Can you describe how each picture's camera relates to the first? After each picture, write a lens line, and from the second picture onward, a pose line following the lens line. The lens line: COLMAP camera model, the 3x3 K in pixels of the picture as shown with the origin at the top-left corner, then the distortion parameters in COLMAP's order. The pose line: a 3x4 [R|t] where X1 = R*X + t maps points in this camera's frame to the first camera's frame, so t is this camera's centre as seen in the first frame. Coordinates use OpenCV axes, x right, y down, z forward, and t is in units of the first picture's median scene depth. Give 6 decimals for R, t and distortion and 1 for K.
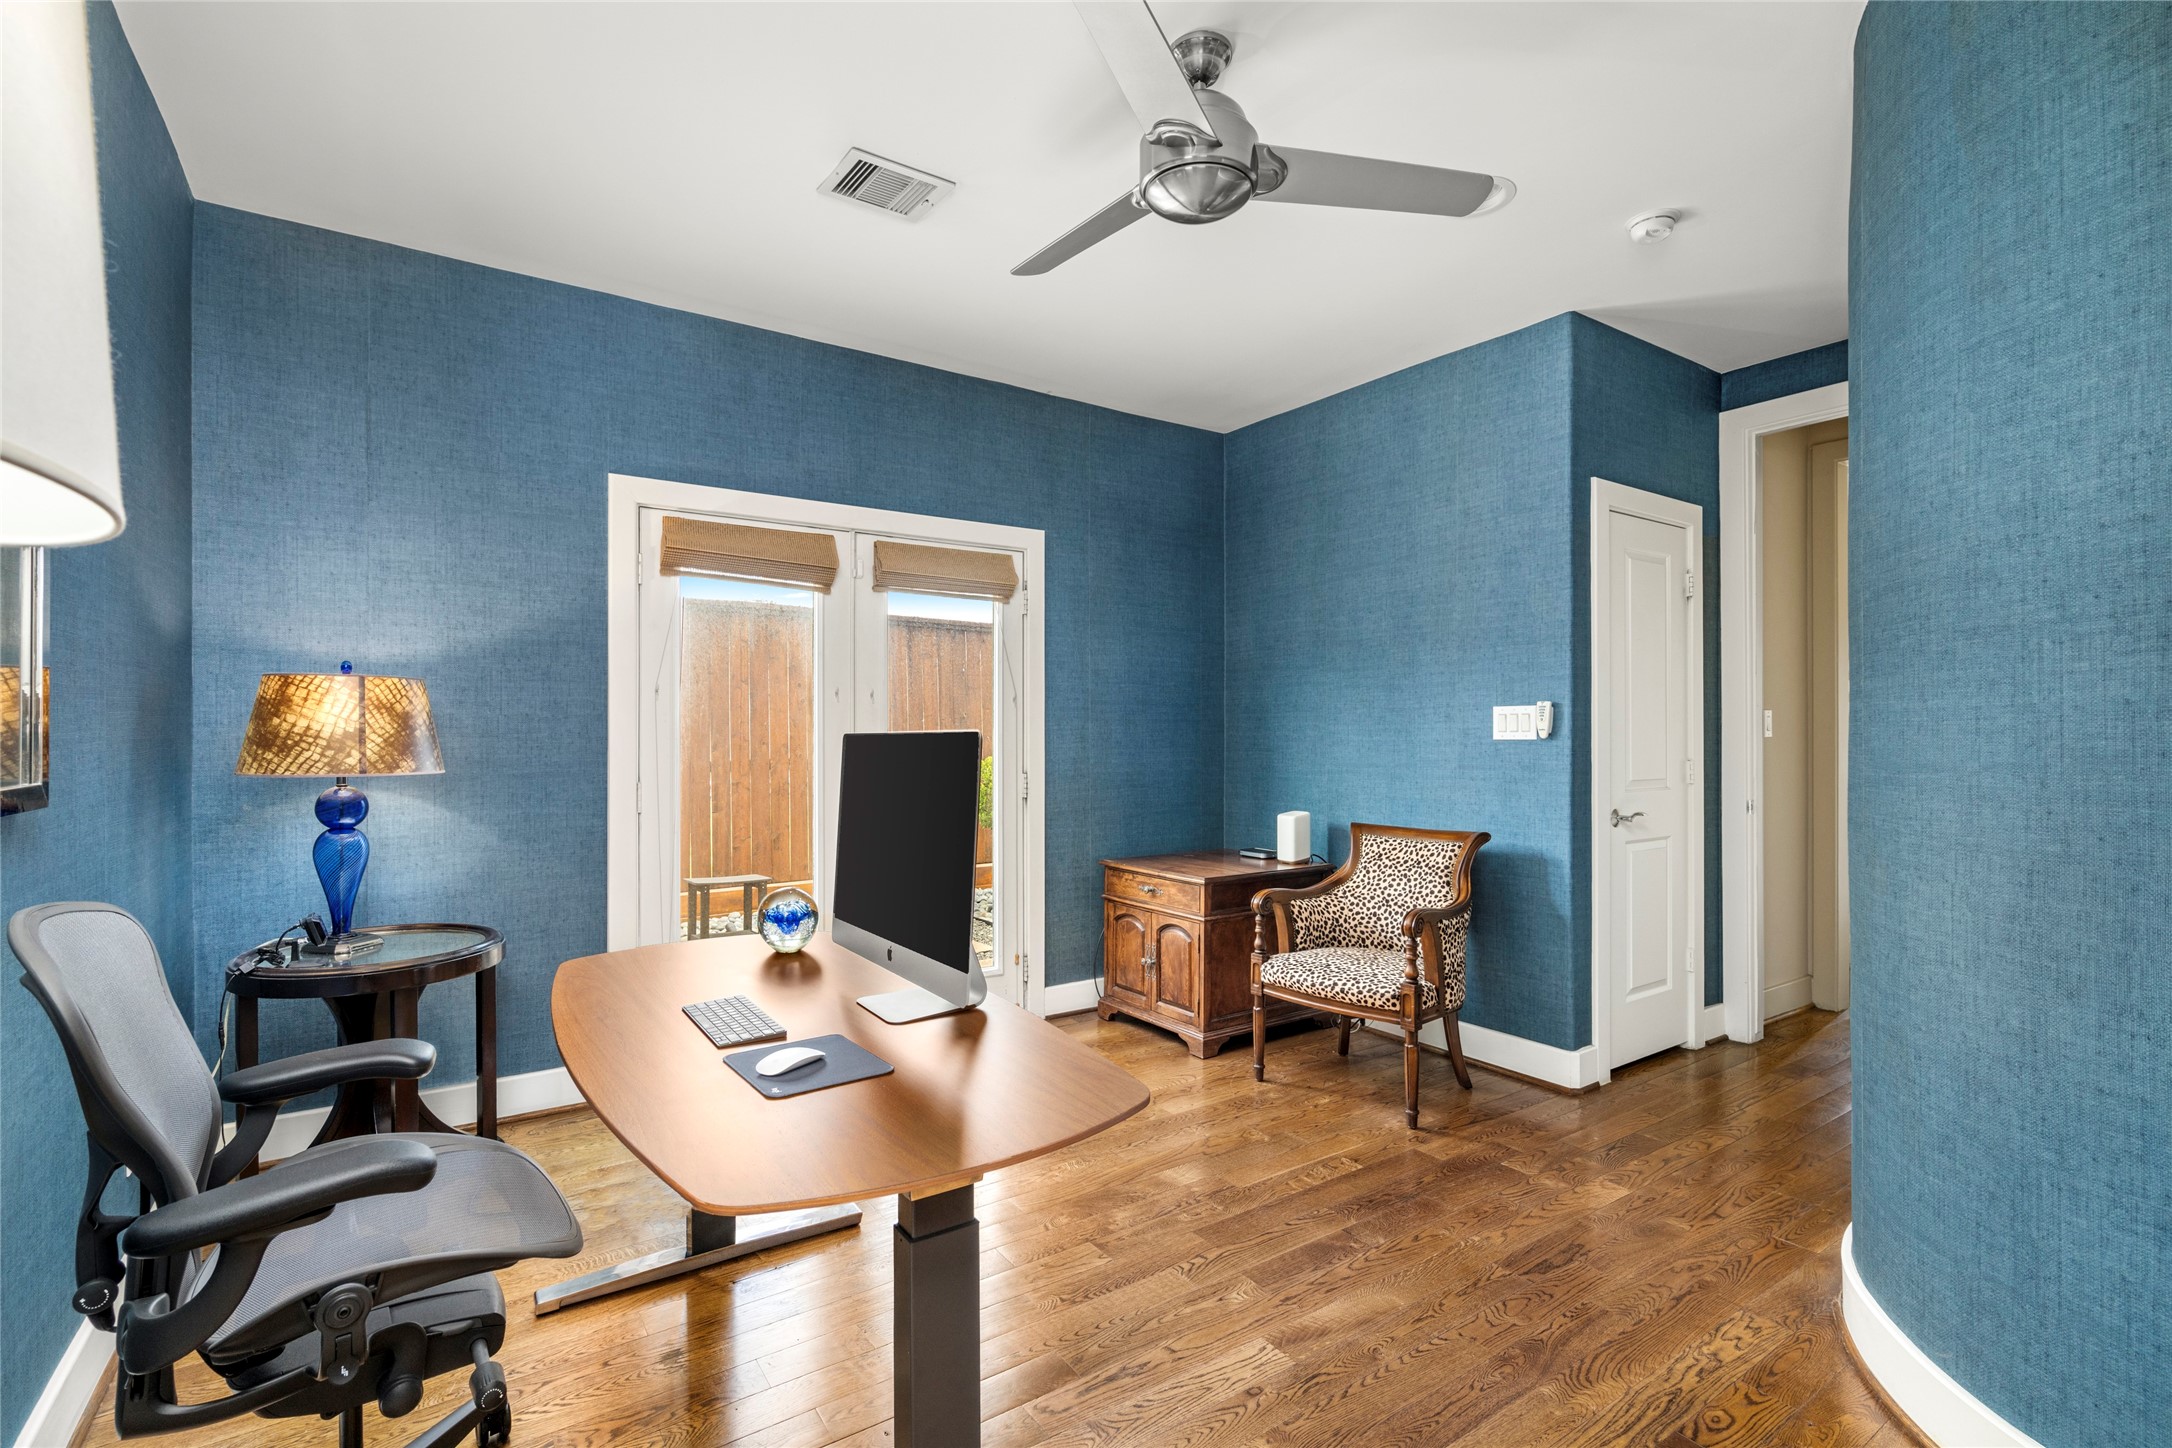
lens RADIAL K [[988.6, 0, 1077.7], [0, 988.6, 727.2], [0, 0, 1]] dist [0.001035, 0.000906]
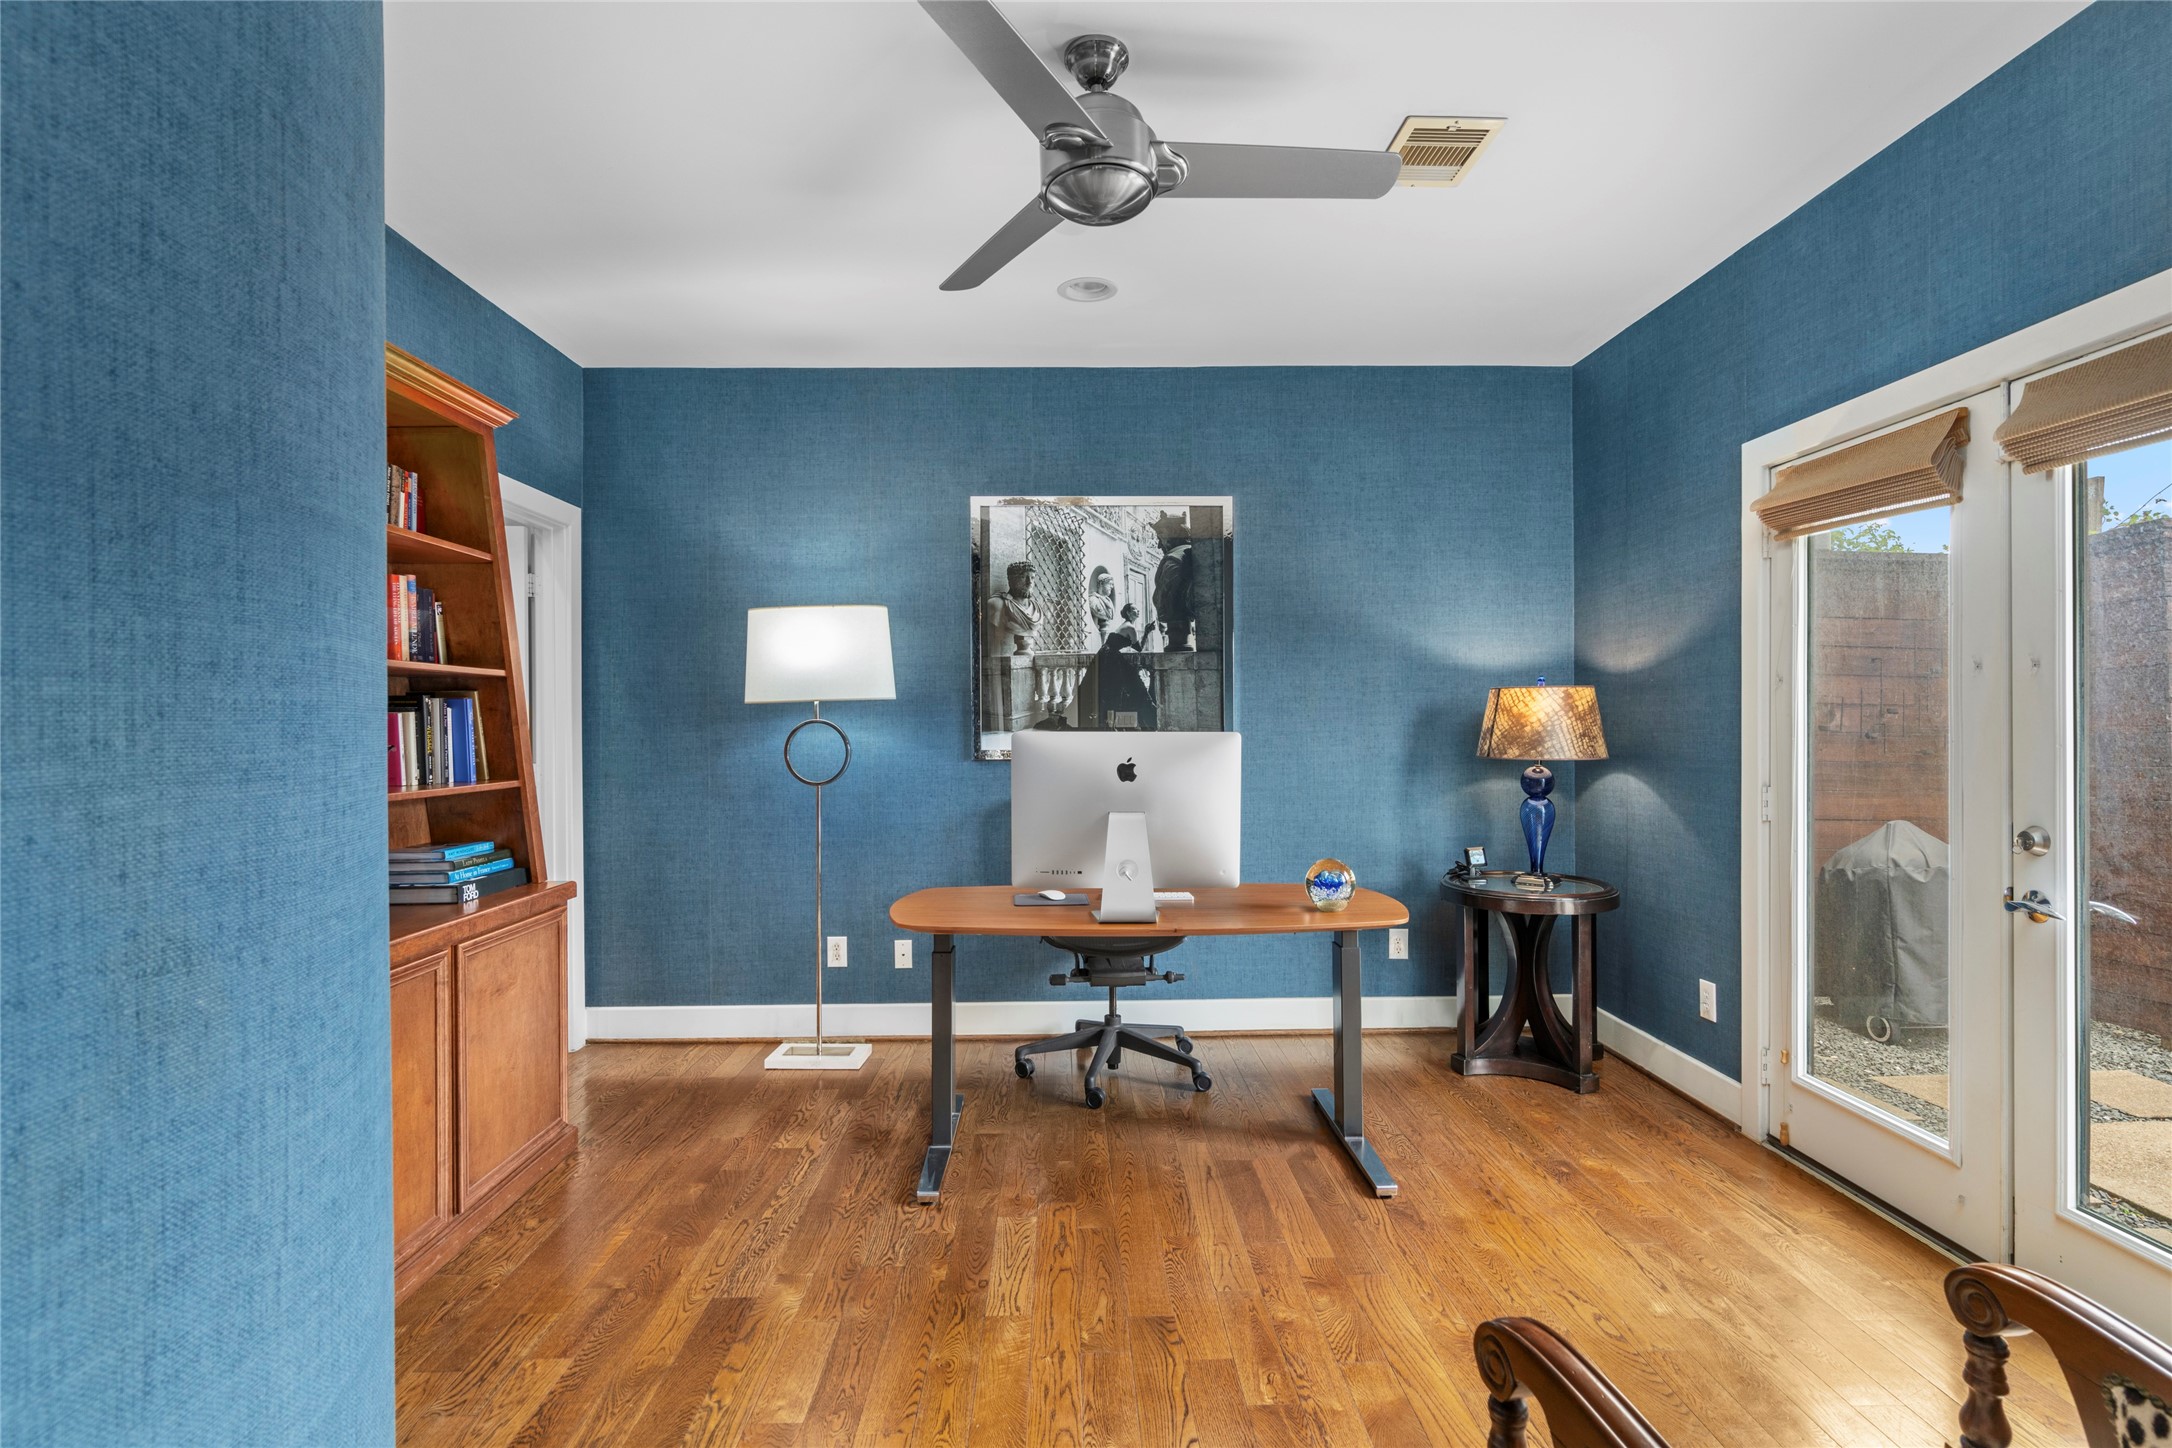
lens RADIAL K [[988.6, 0, 1080.0], [0, 988.6, 725.9], [0, 0, 1]] dist [0.001035, 0.000906]
pose [[-0.544023, 0.007406, -0.839037, 0.639789], [0.009469, 0.999952, 0.002687, -0.005751], [0.839017, -0.006483, -0.544067, 1.003883]]
